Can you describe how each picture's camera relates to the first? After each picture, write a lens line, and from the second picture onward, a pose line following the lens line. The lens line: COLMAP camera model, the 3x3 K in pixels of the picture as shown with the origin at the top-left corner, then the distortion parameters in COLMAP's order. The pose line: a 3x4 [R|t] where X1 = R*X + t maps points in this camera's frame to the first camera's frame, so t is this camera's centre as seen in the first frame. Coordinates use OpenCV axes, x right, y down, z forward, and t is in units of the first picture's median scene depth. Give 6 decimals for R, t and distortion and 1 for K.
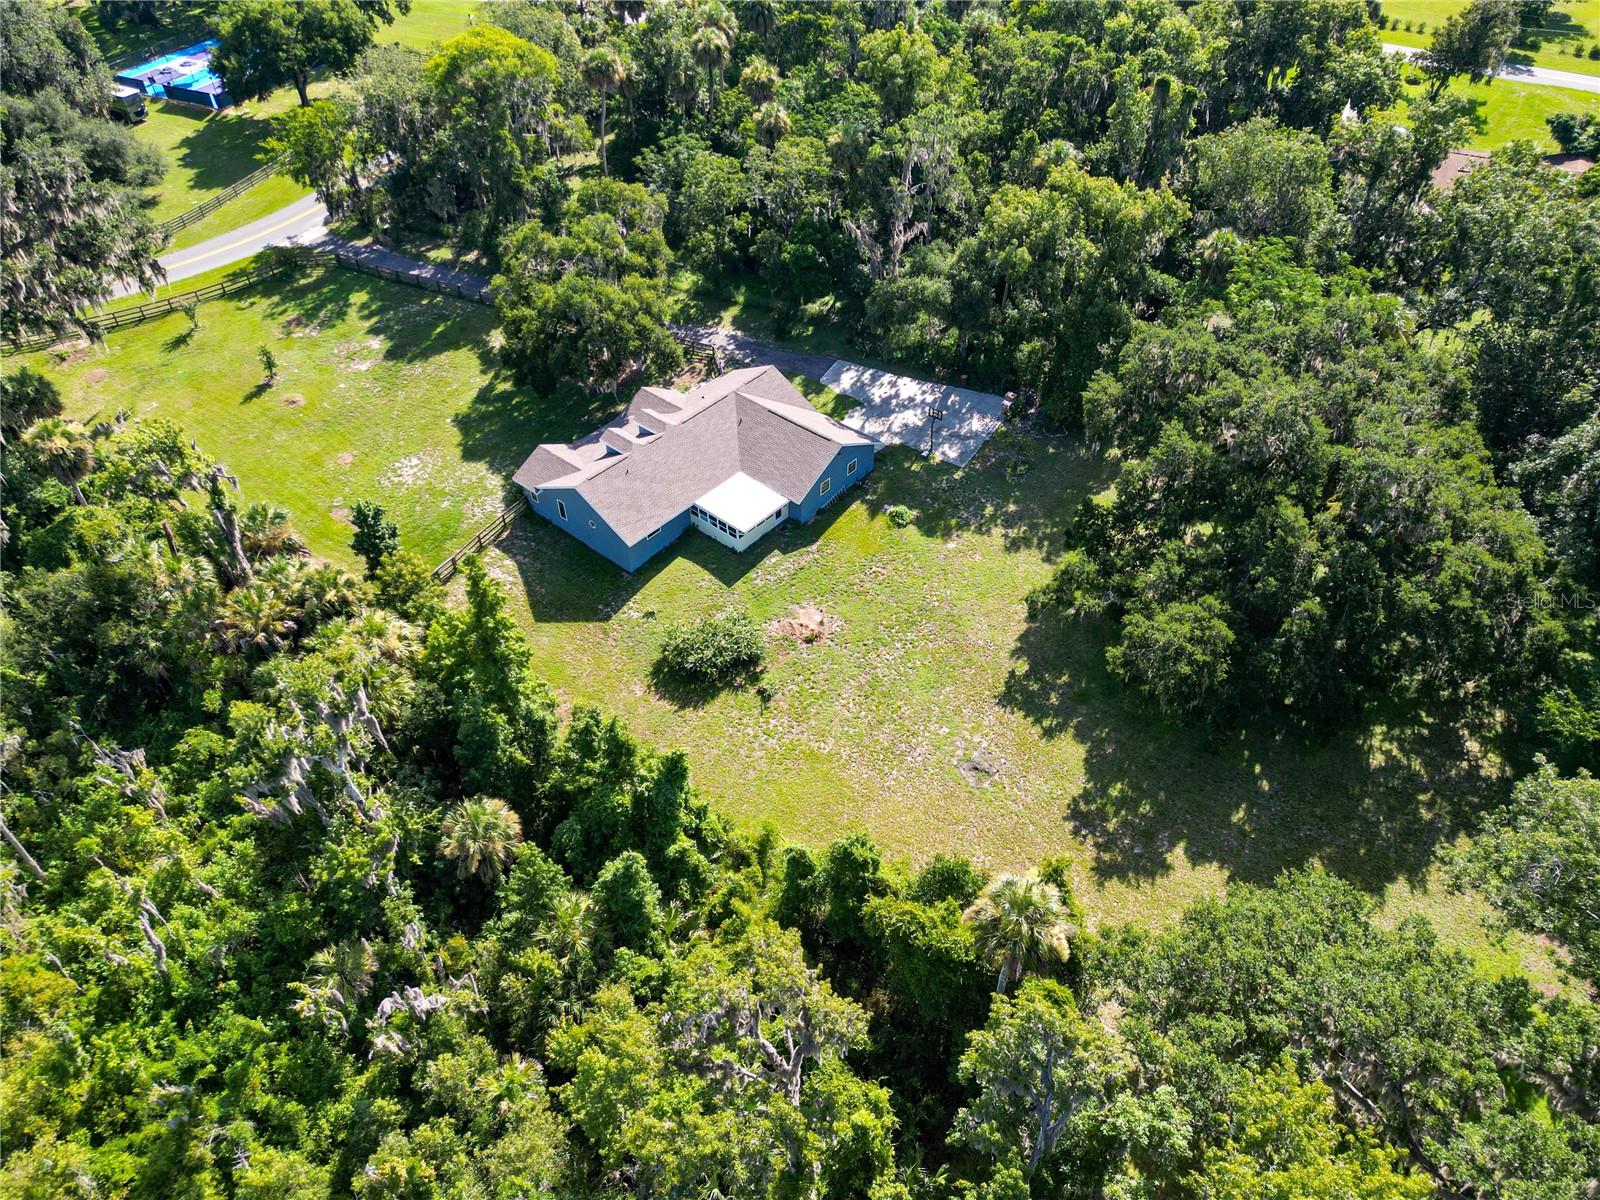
lens RADIAL K [[1117.0, 0, 790.8], [0, 1117.0, 601.0], [0, 0, 1]] dist [0.066353, -0.057556]
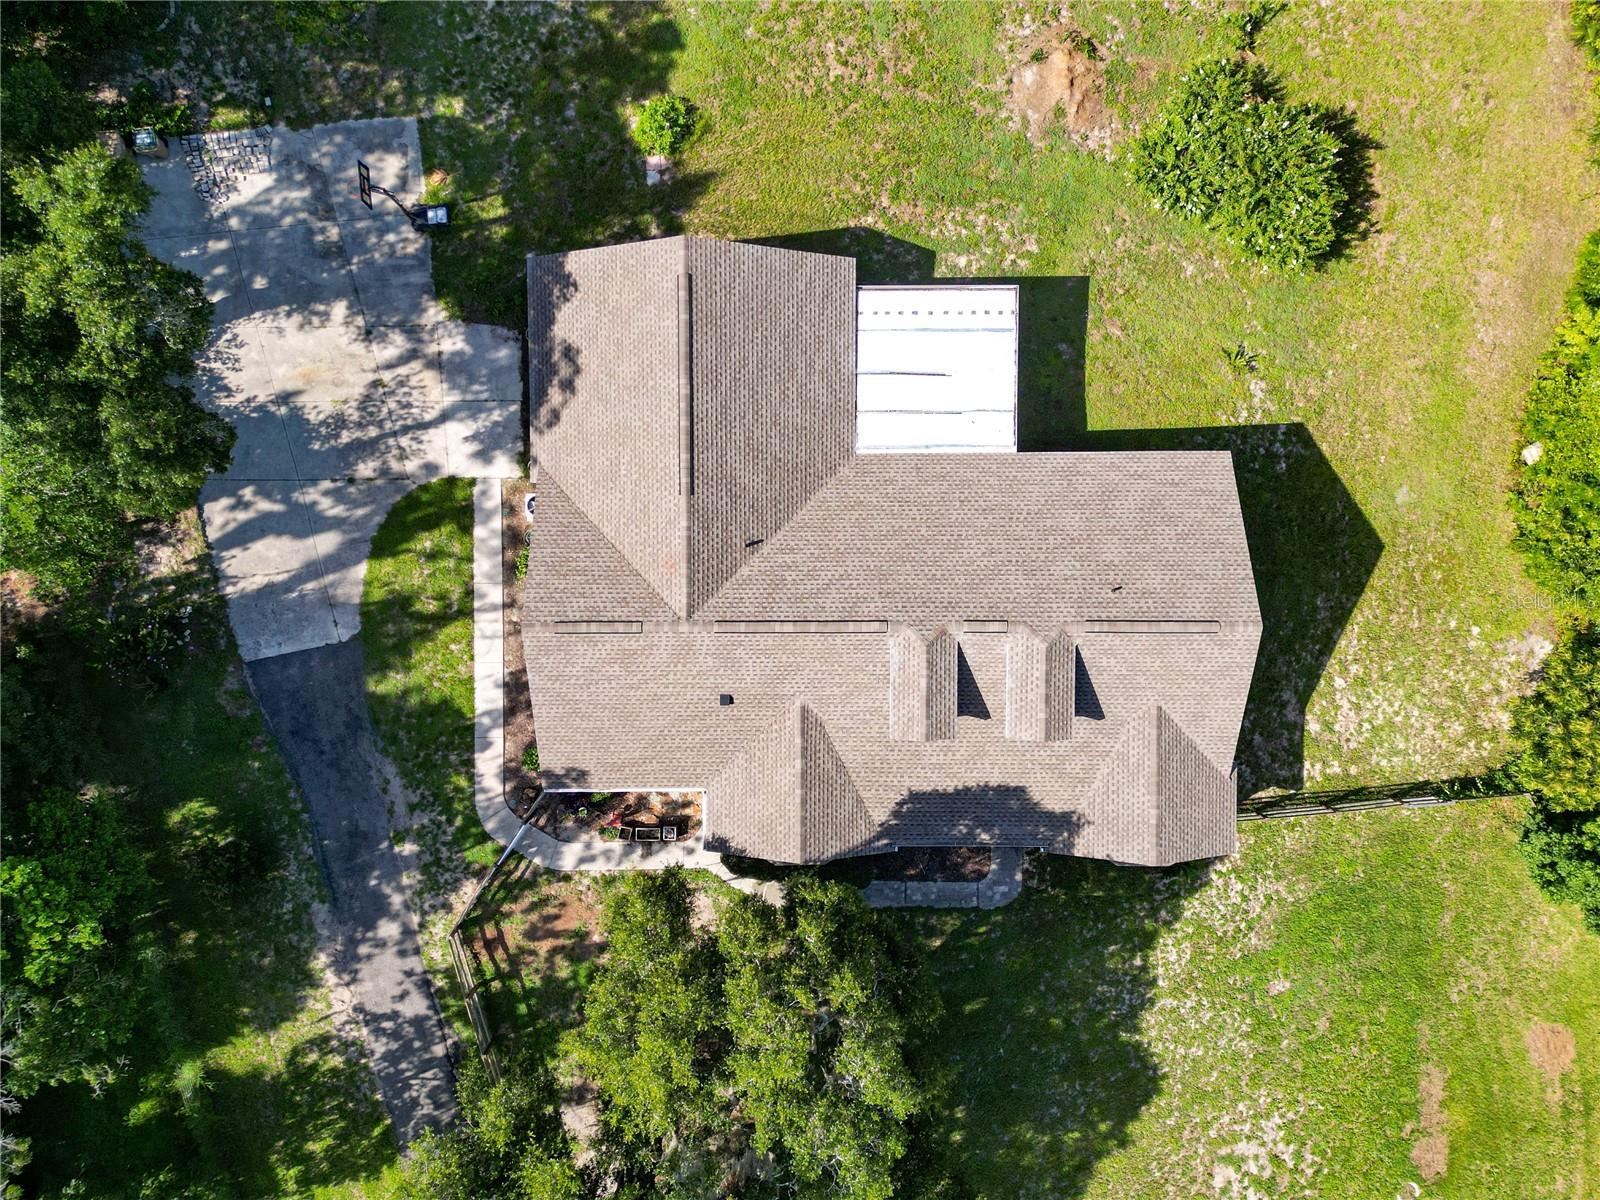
lens RADIAL K [[1117.0, 0, 799.4], [0, 1117.0, 605.1], [0, 0, 1]] dist [0.066353, -0.057556]
pose [[-0.656852, -0.753781, -0.018938, -0.066773], [0.522722, -0.473319, 0.709036, -0.446885], [-0.543421, 0.455833, 0.704918, 0.758086]]
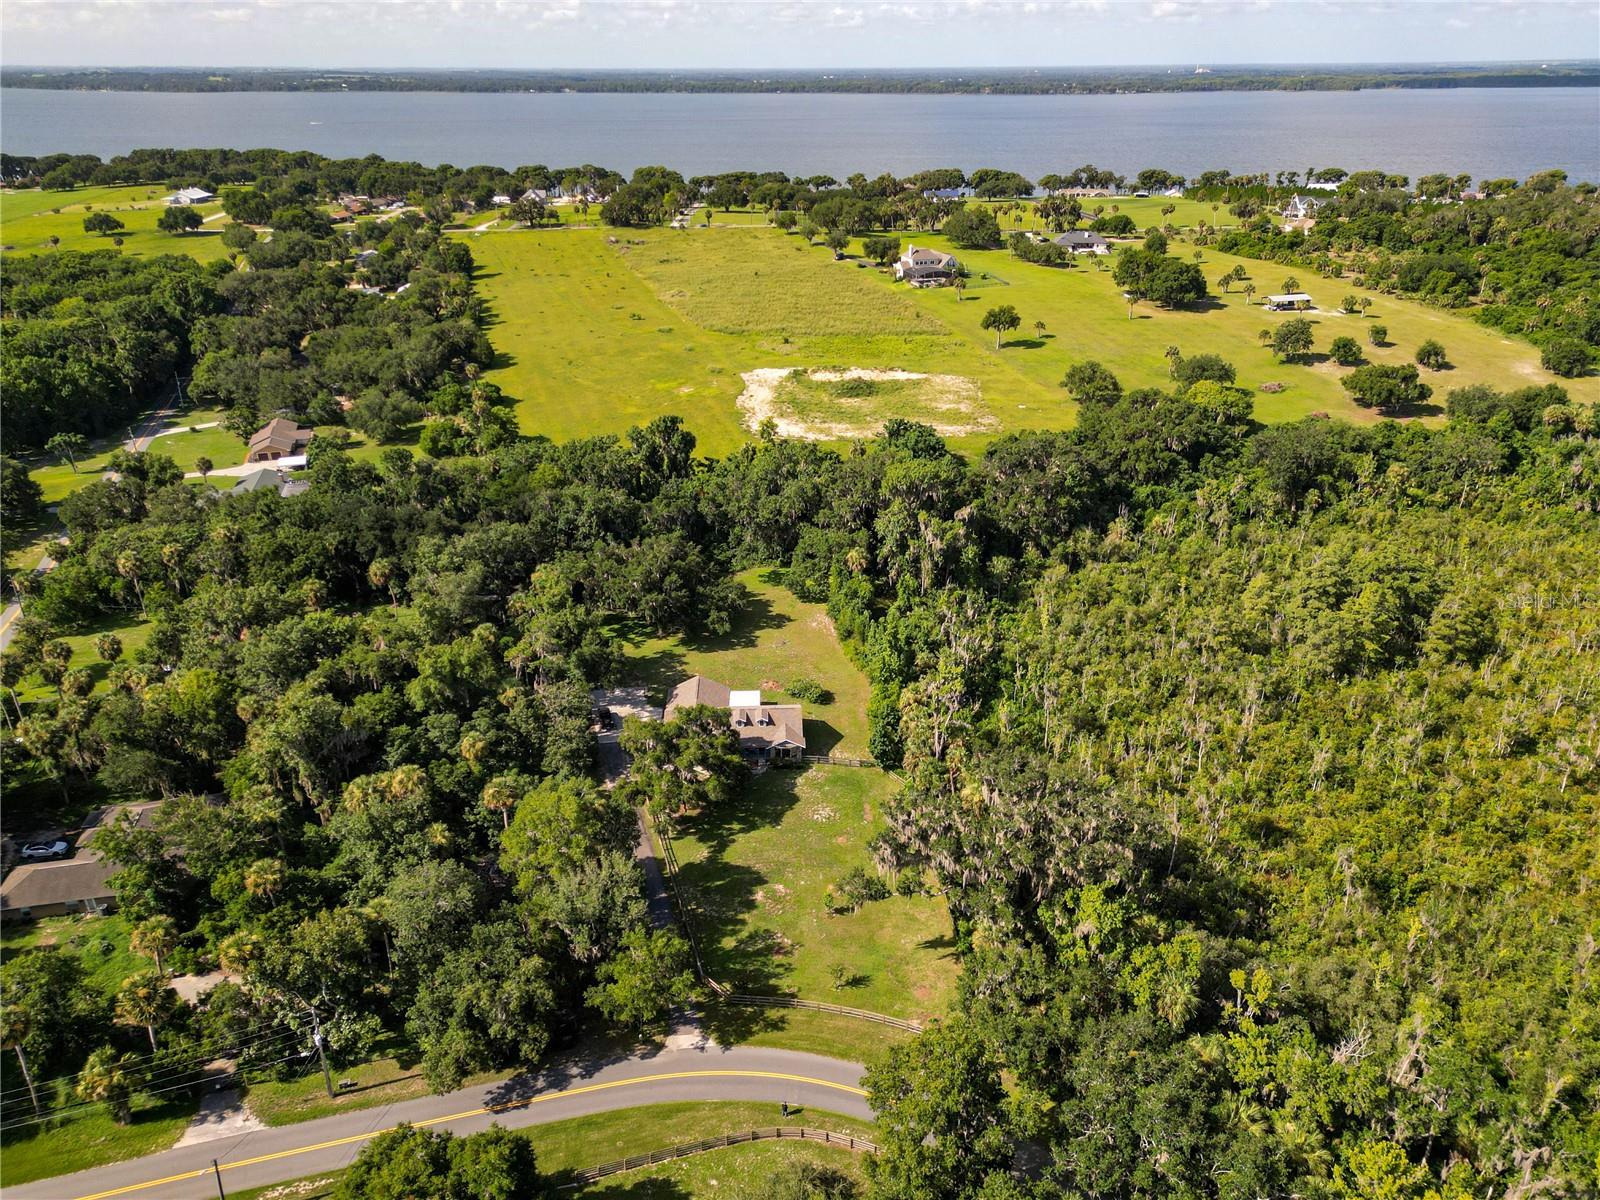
lens RADIAL K [[1117.0, 0, 808.0], [0, 1117.0, 593.9], [0, 0, 1]] dist [0.066353, -0.057556]
pose [[-0.688300, -0.300812, 0.660117, -1.488801], [0.499023, 0.464120, 0.731826, -1.700039], [-0.526515, 0.833130, -0.169342, 1.113780]]
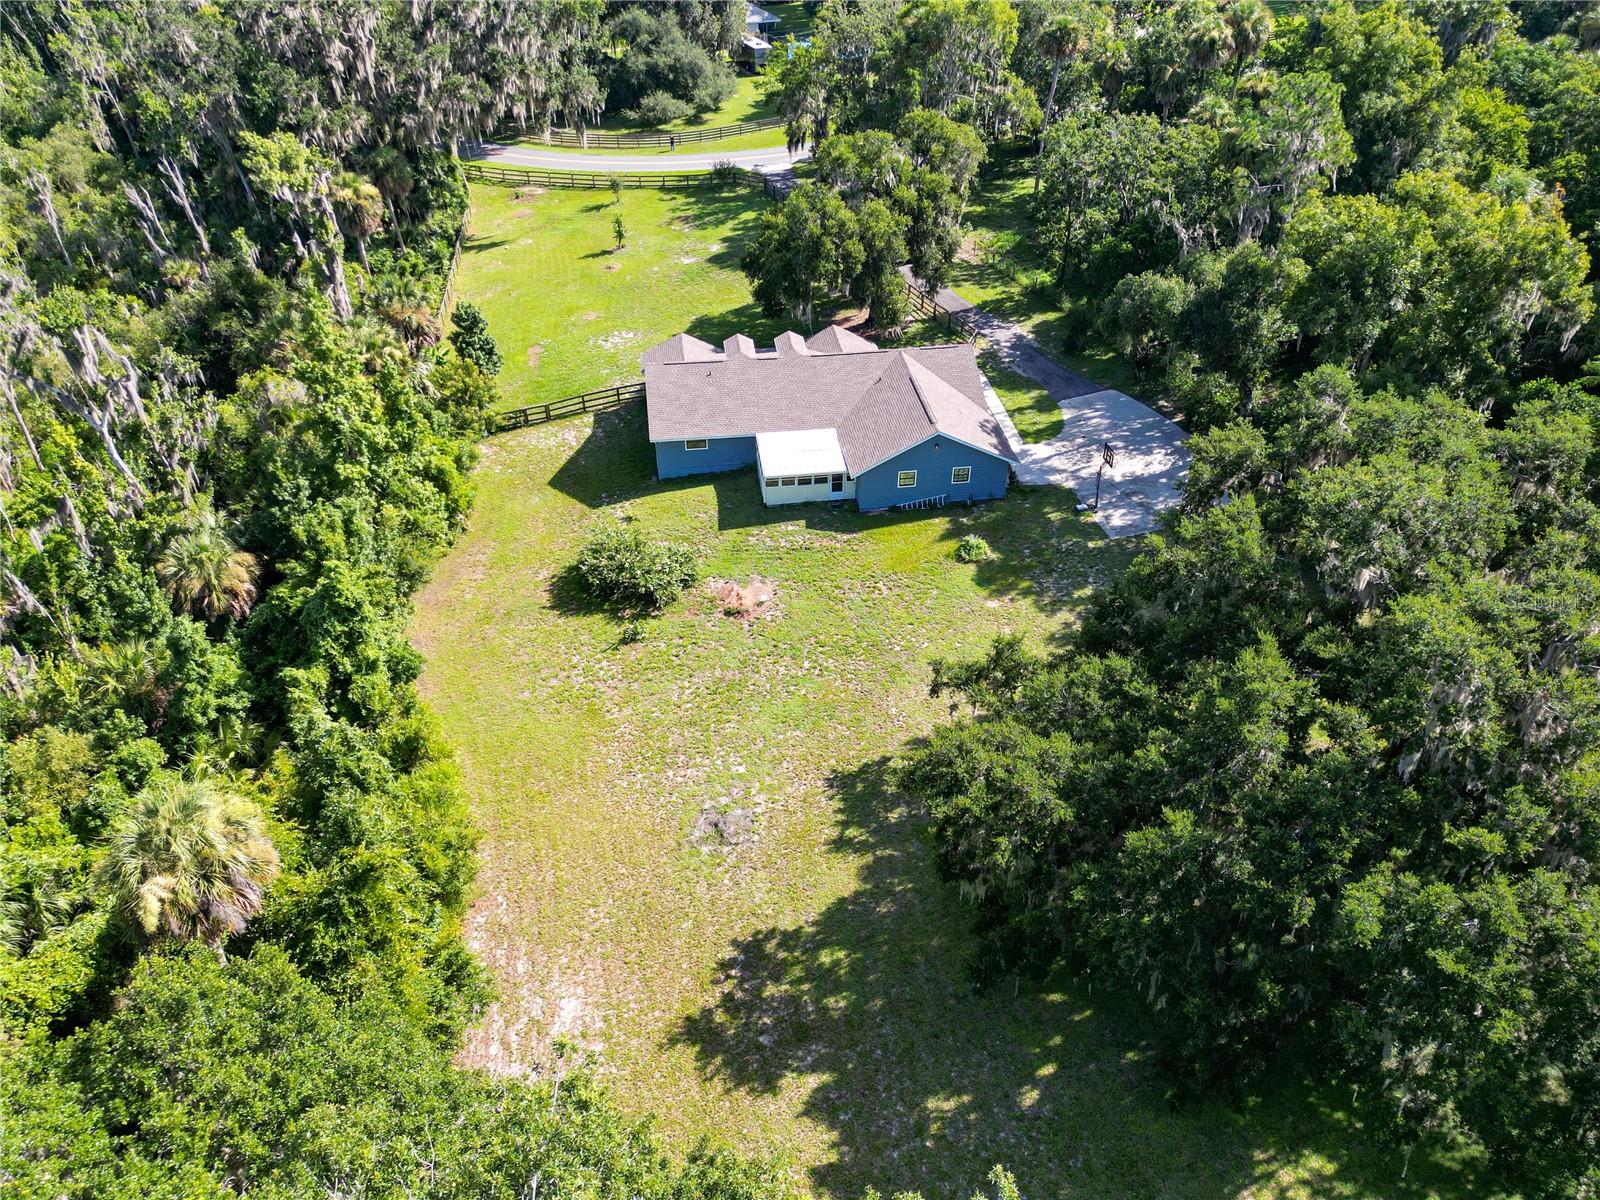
lens RADIAL K [[1117.0, 0, 793.1], [0, 1117.0, 596.9], [0, 0, 1]] dist [0.066353, -0.057556]
pose [[0.744113, 0.399433, -0.535490, 0.422184], [-0.457514, 0.888786, 0.027206, -0.014859], [0.486803, 0.224750, 0.844103, 0.327560]]
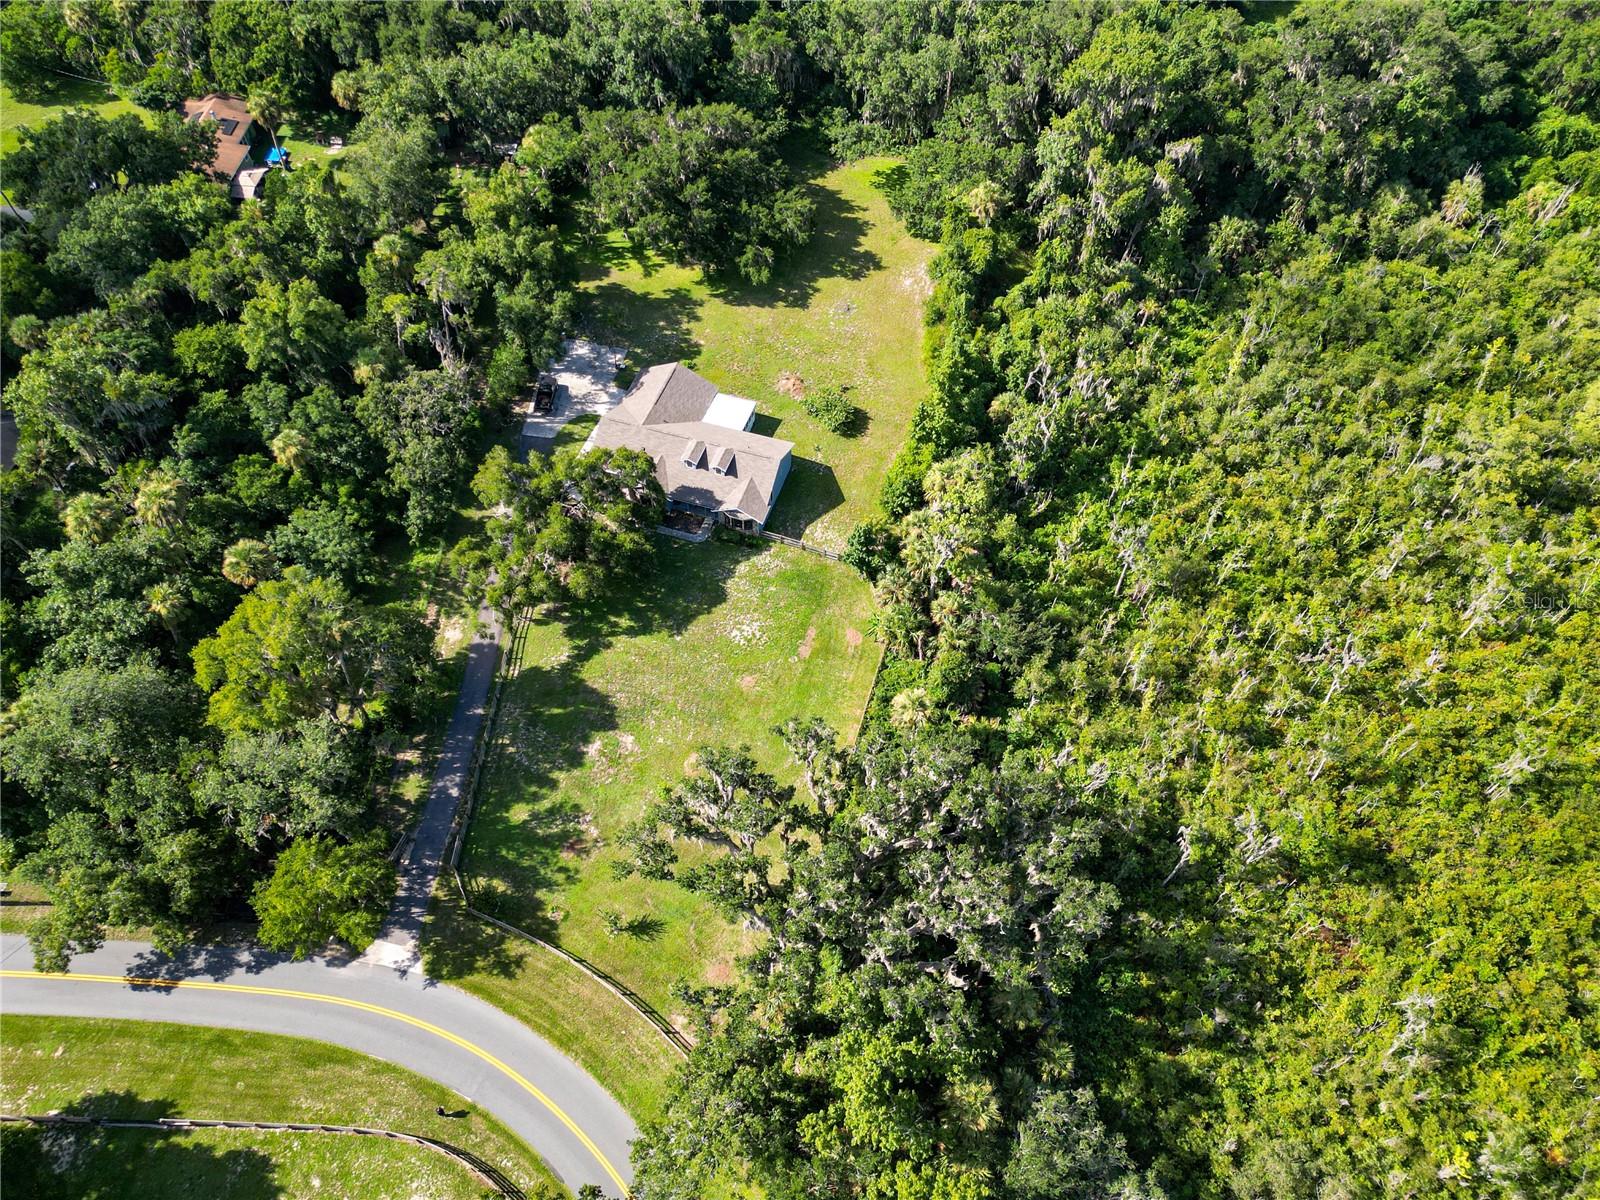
lens RADIAL K [[1117.0, 0, 807.3], [0, 1117.0, 603.5], [0, 0, 1]] dist [0.066353, -0.057556]
pose [[-0.396913, -0.737896, 0.545866, -1.130215], [0.626335, 0.216988, 0.748746, -1.126448], [-0.670943, 0.639082, 0.376045, 0.495028]]
